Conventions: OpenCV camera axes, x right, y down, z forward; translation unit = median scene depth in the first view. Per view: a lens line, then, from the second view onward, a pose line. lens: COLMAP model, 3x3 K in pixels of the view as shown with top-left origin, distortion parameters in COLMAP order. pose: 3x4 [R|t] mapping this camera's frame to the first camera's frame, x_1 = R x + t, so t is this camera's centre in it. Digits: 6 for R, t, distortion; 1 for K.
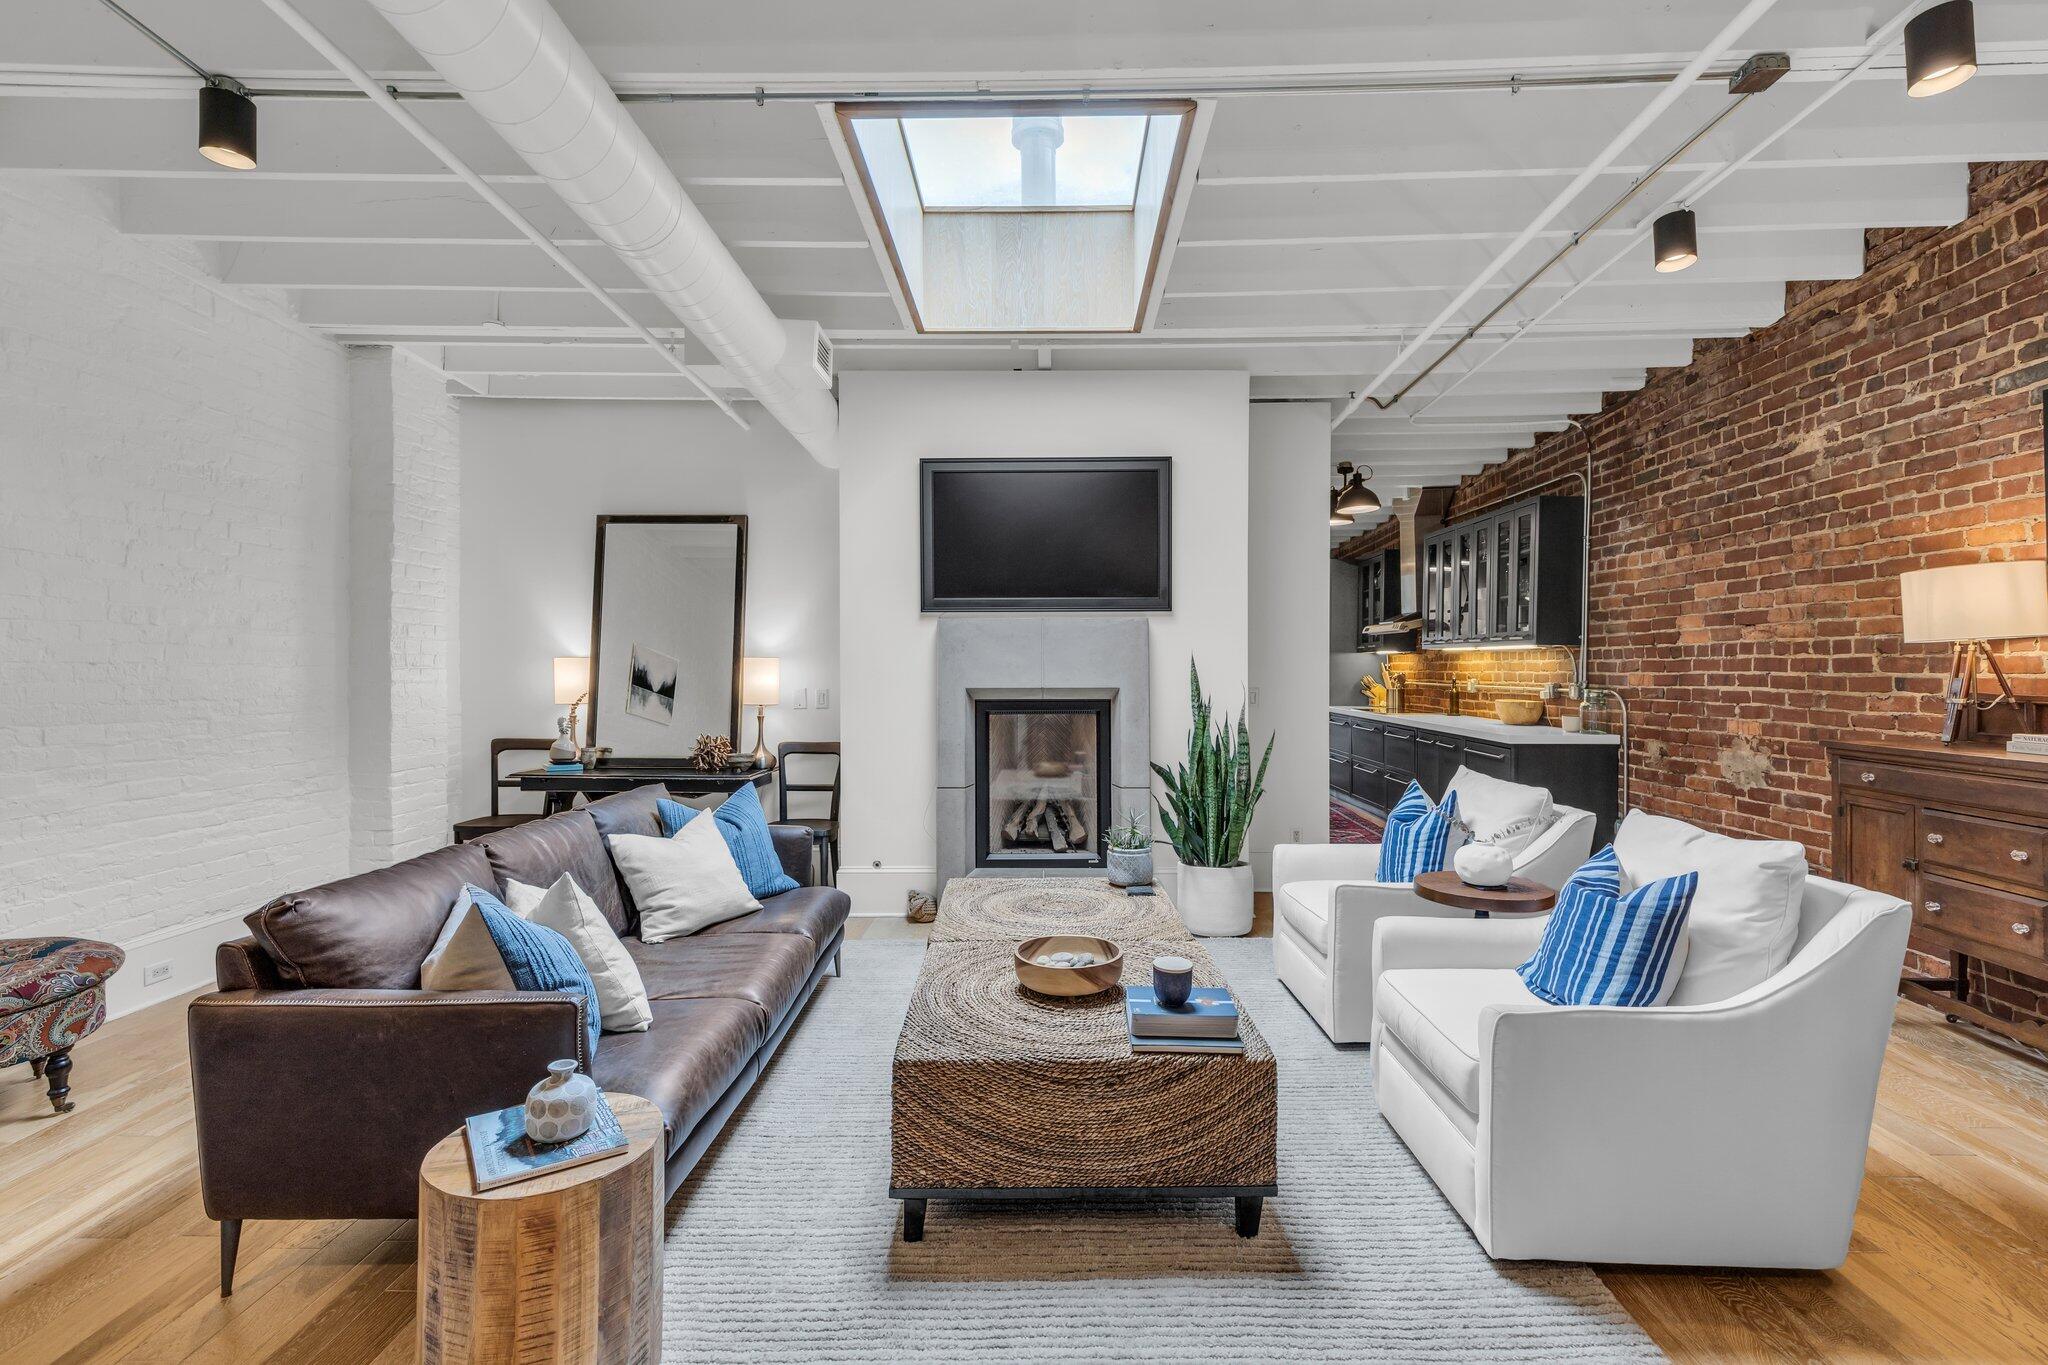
lens RADIAL K [[923.0, 0, 1036.6], [0, 923.0, 675.5], [0, 0, 1]] dist [-0.000503, -0.000858]
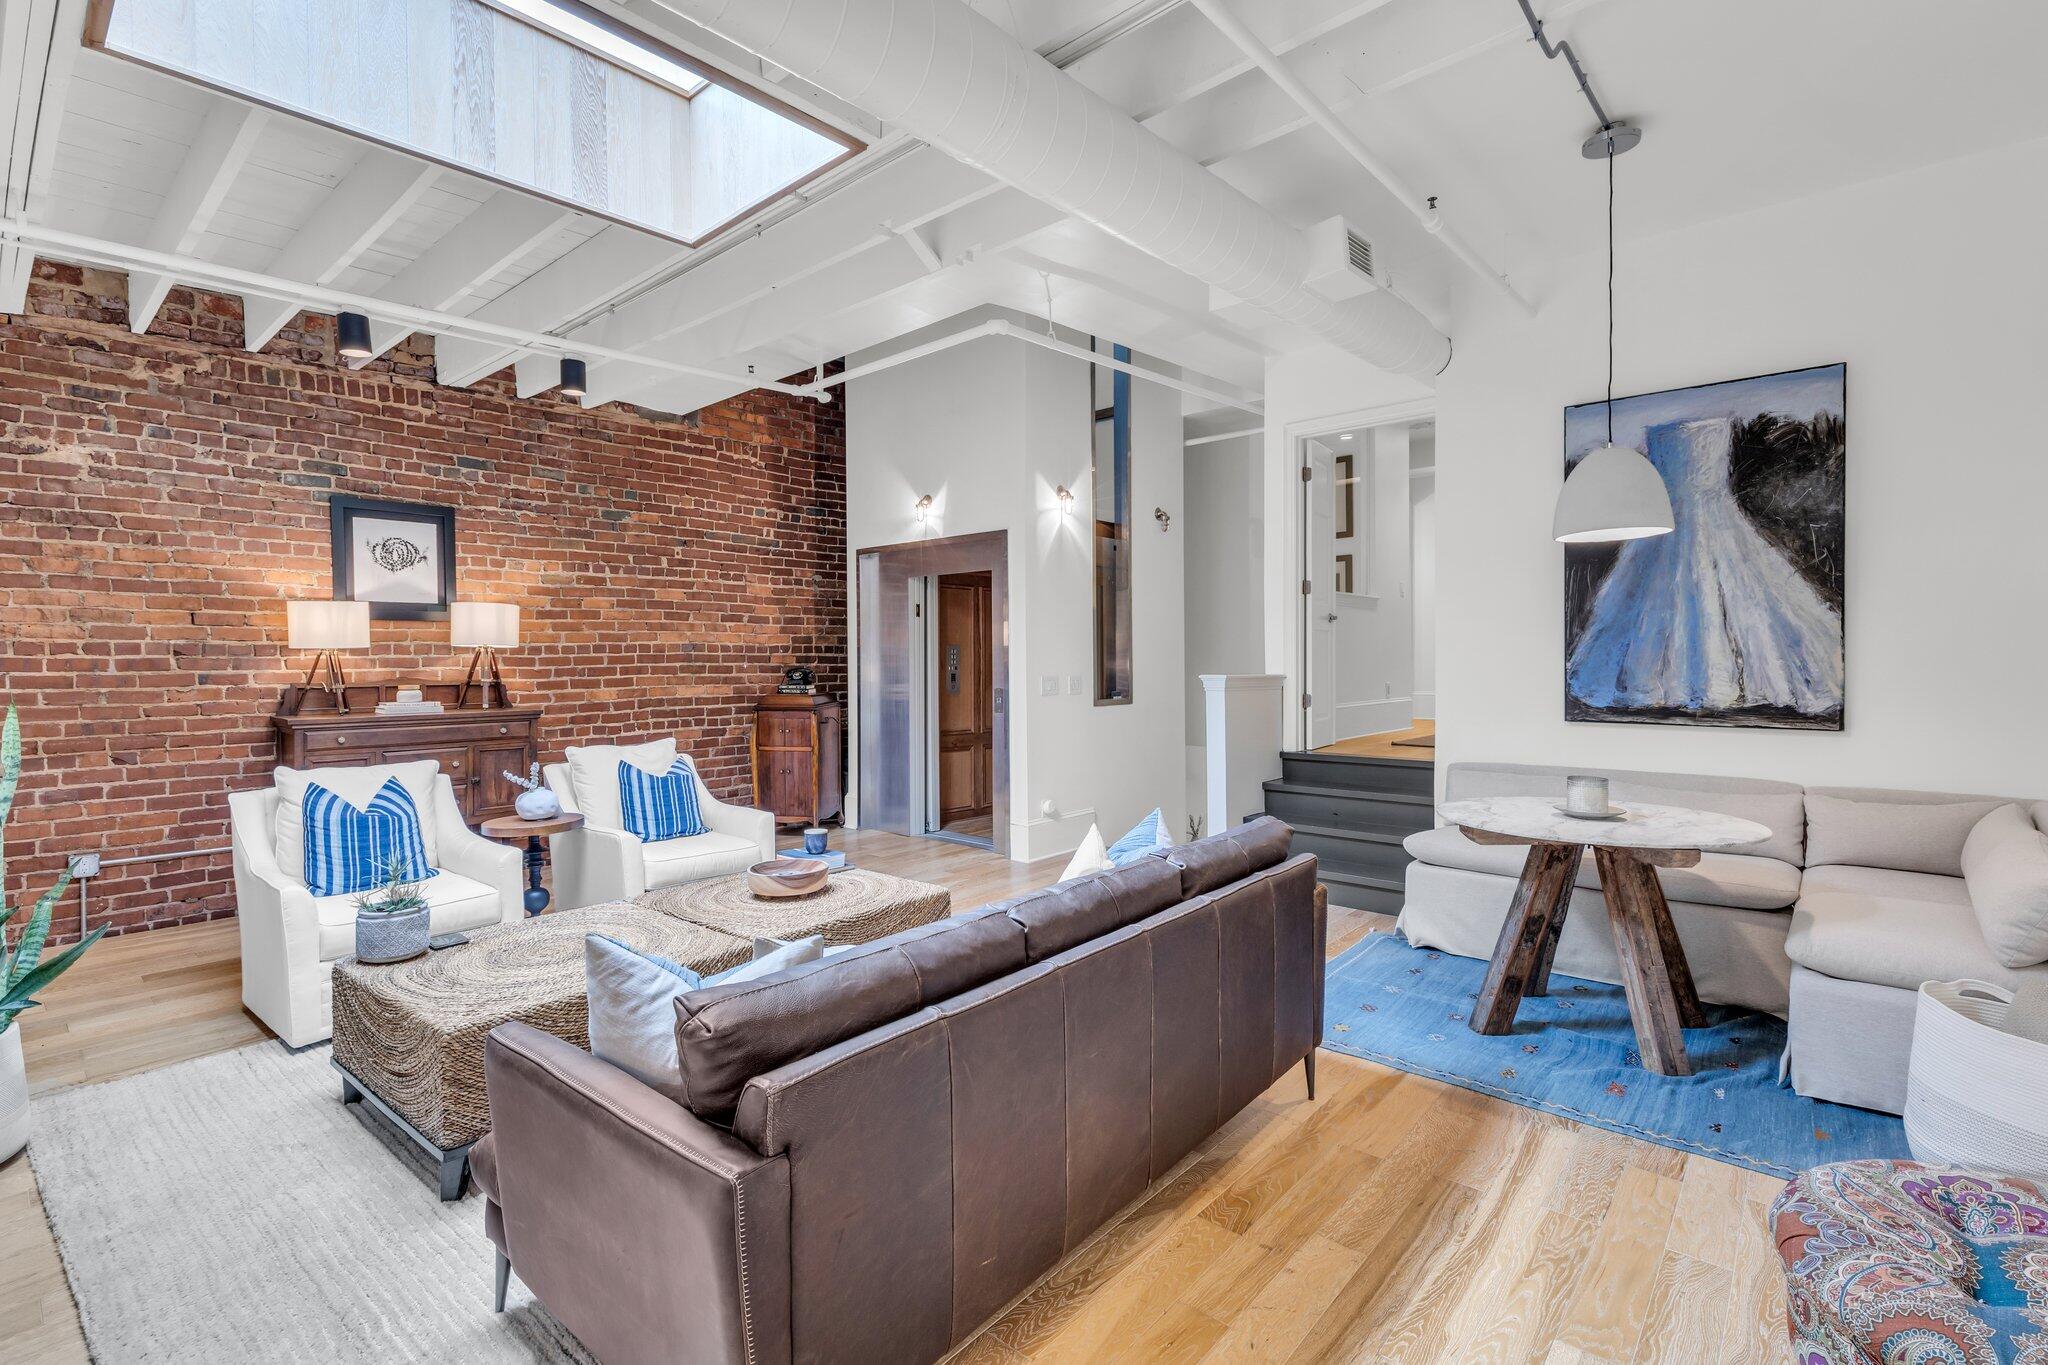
lens RADIAL K [[923.0, 0, 1026.4], [0, 923.0, 682.7], [0, 0, 1]] dist [-0.000503, -0.000858]
pose [[-0.764220, -0.009185, 0.644890, -0.729271], [0.012850, 0.999483, 0.029463, -0.008796], [-0.644828, 0.030803, -0.763707, 1.177454]]
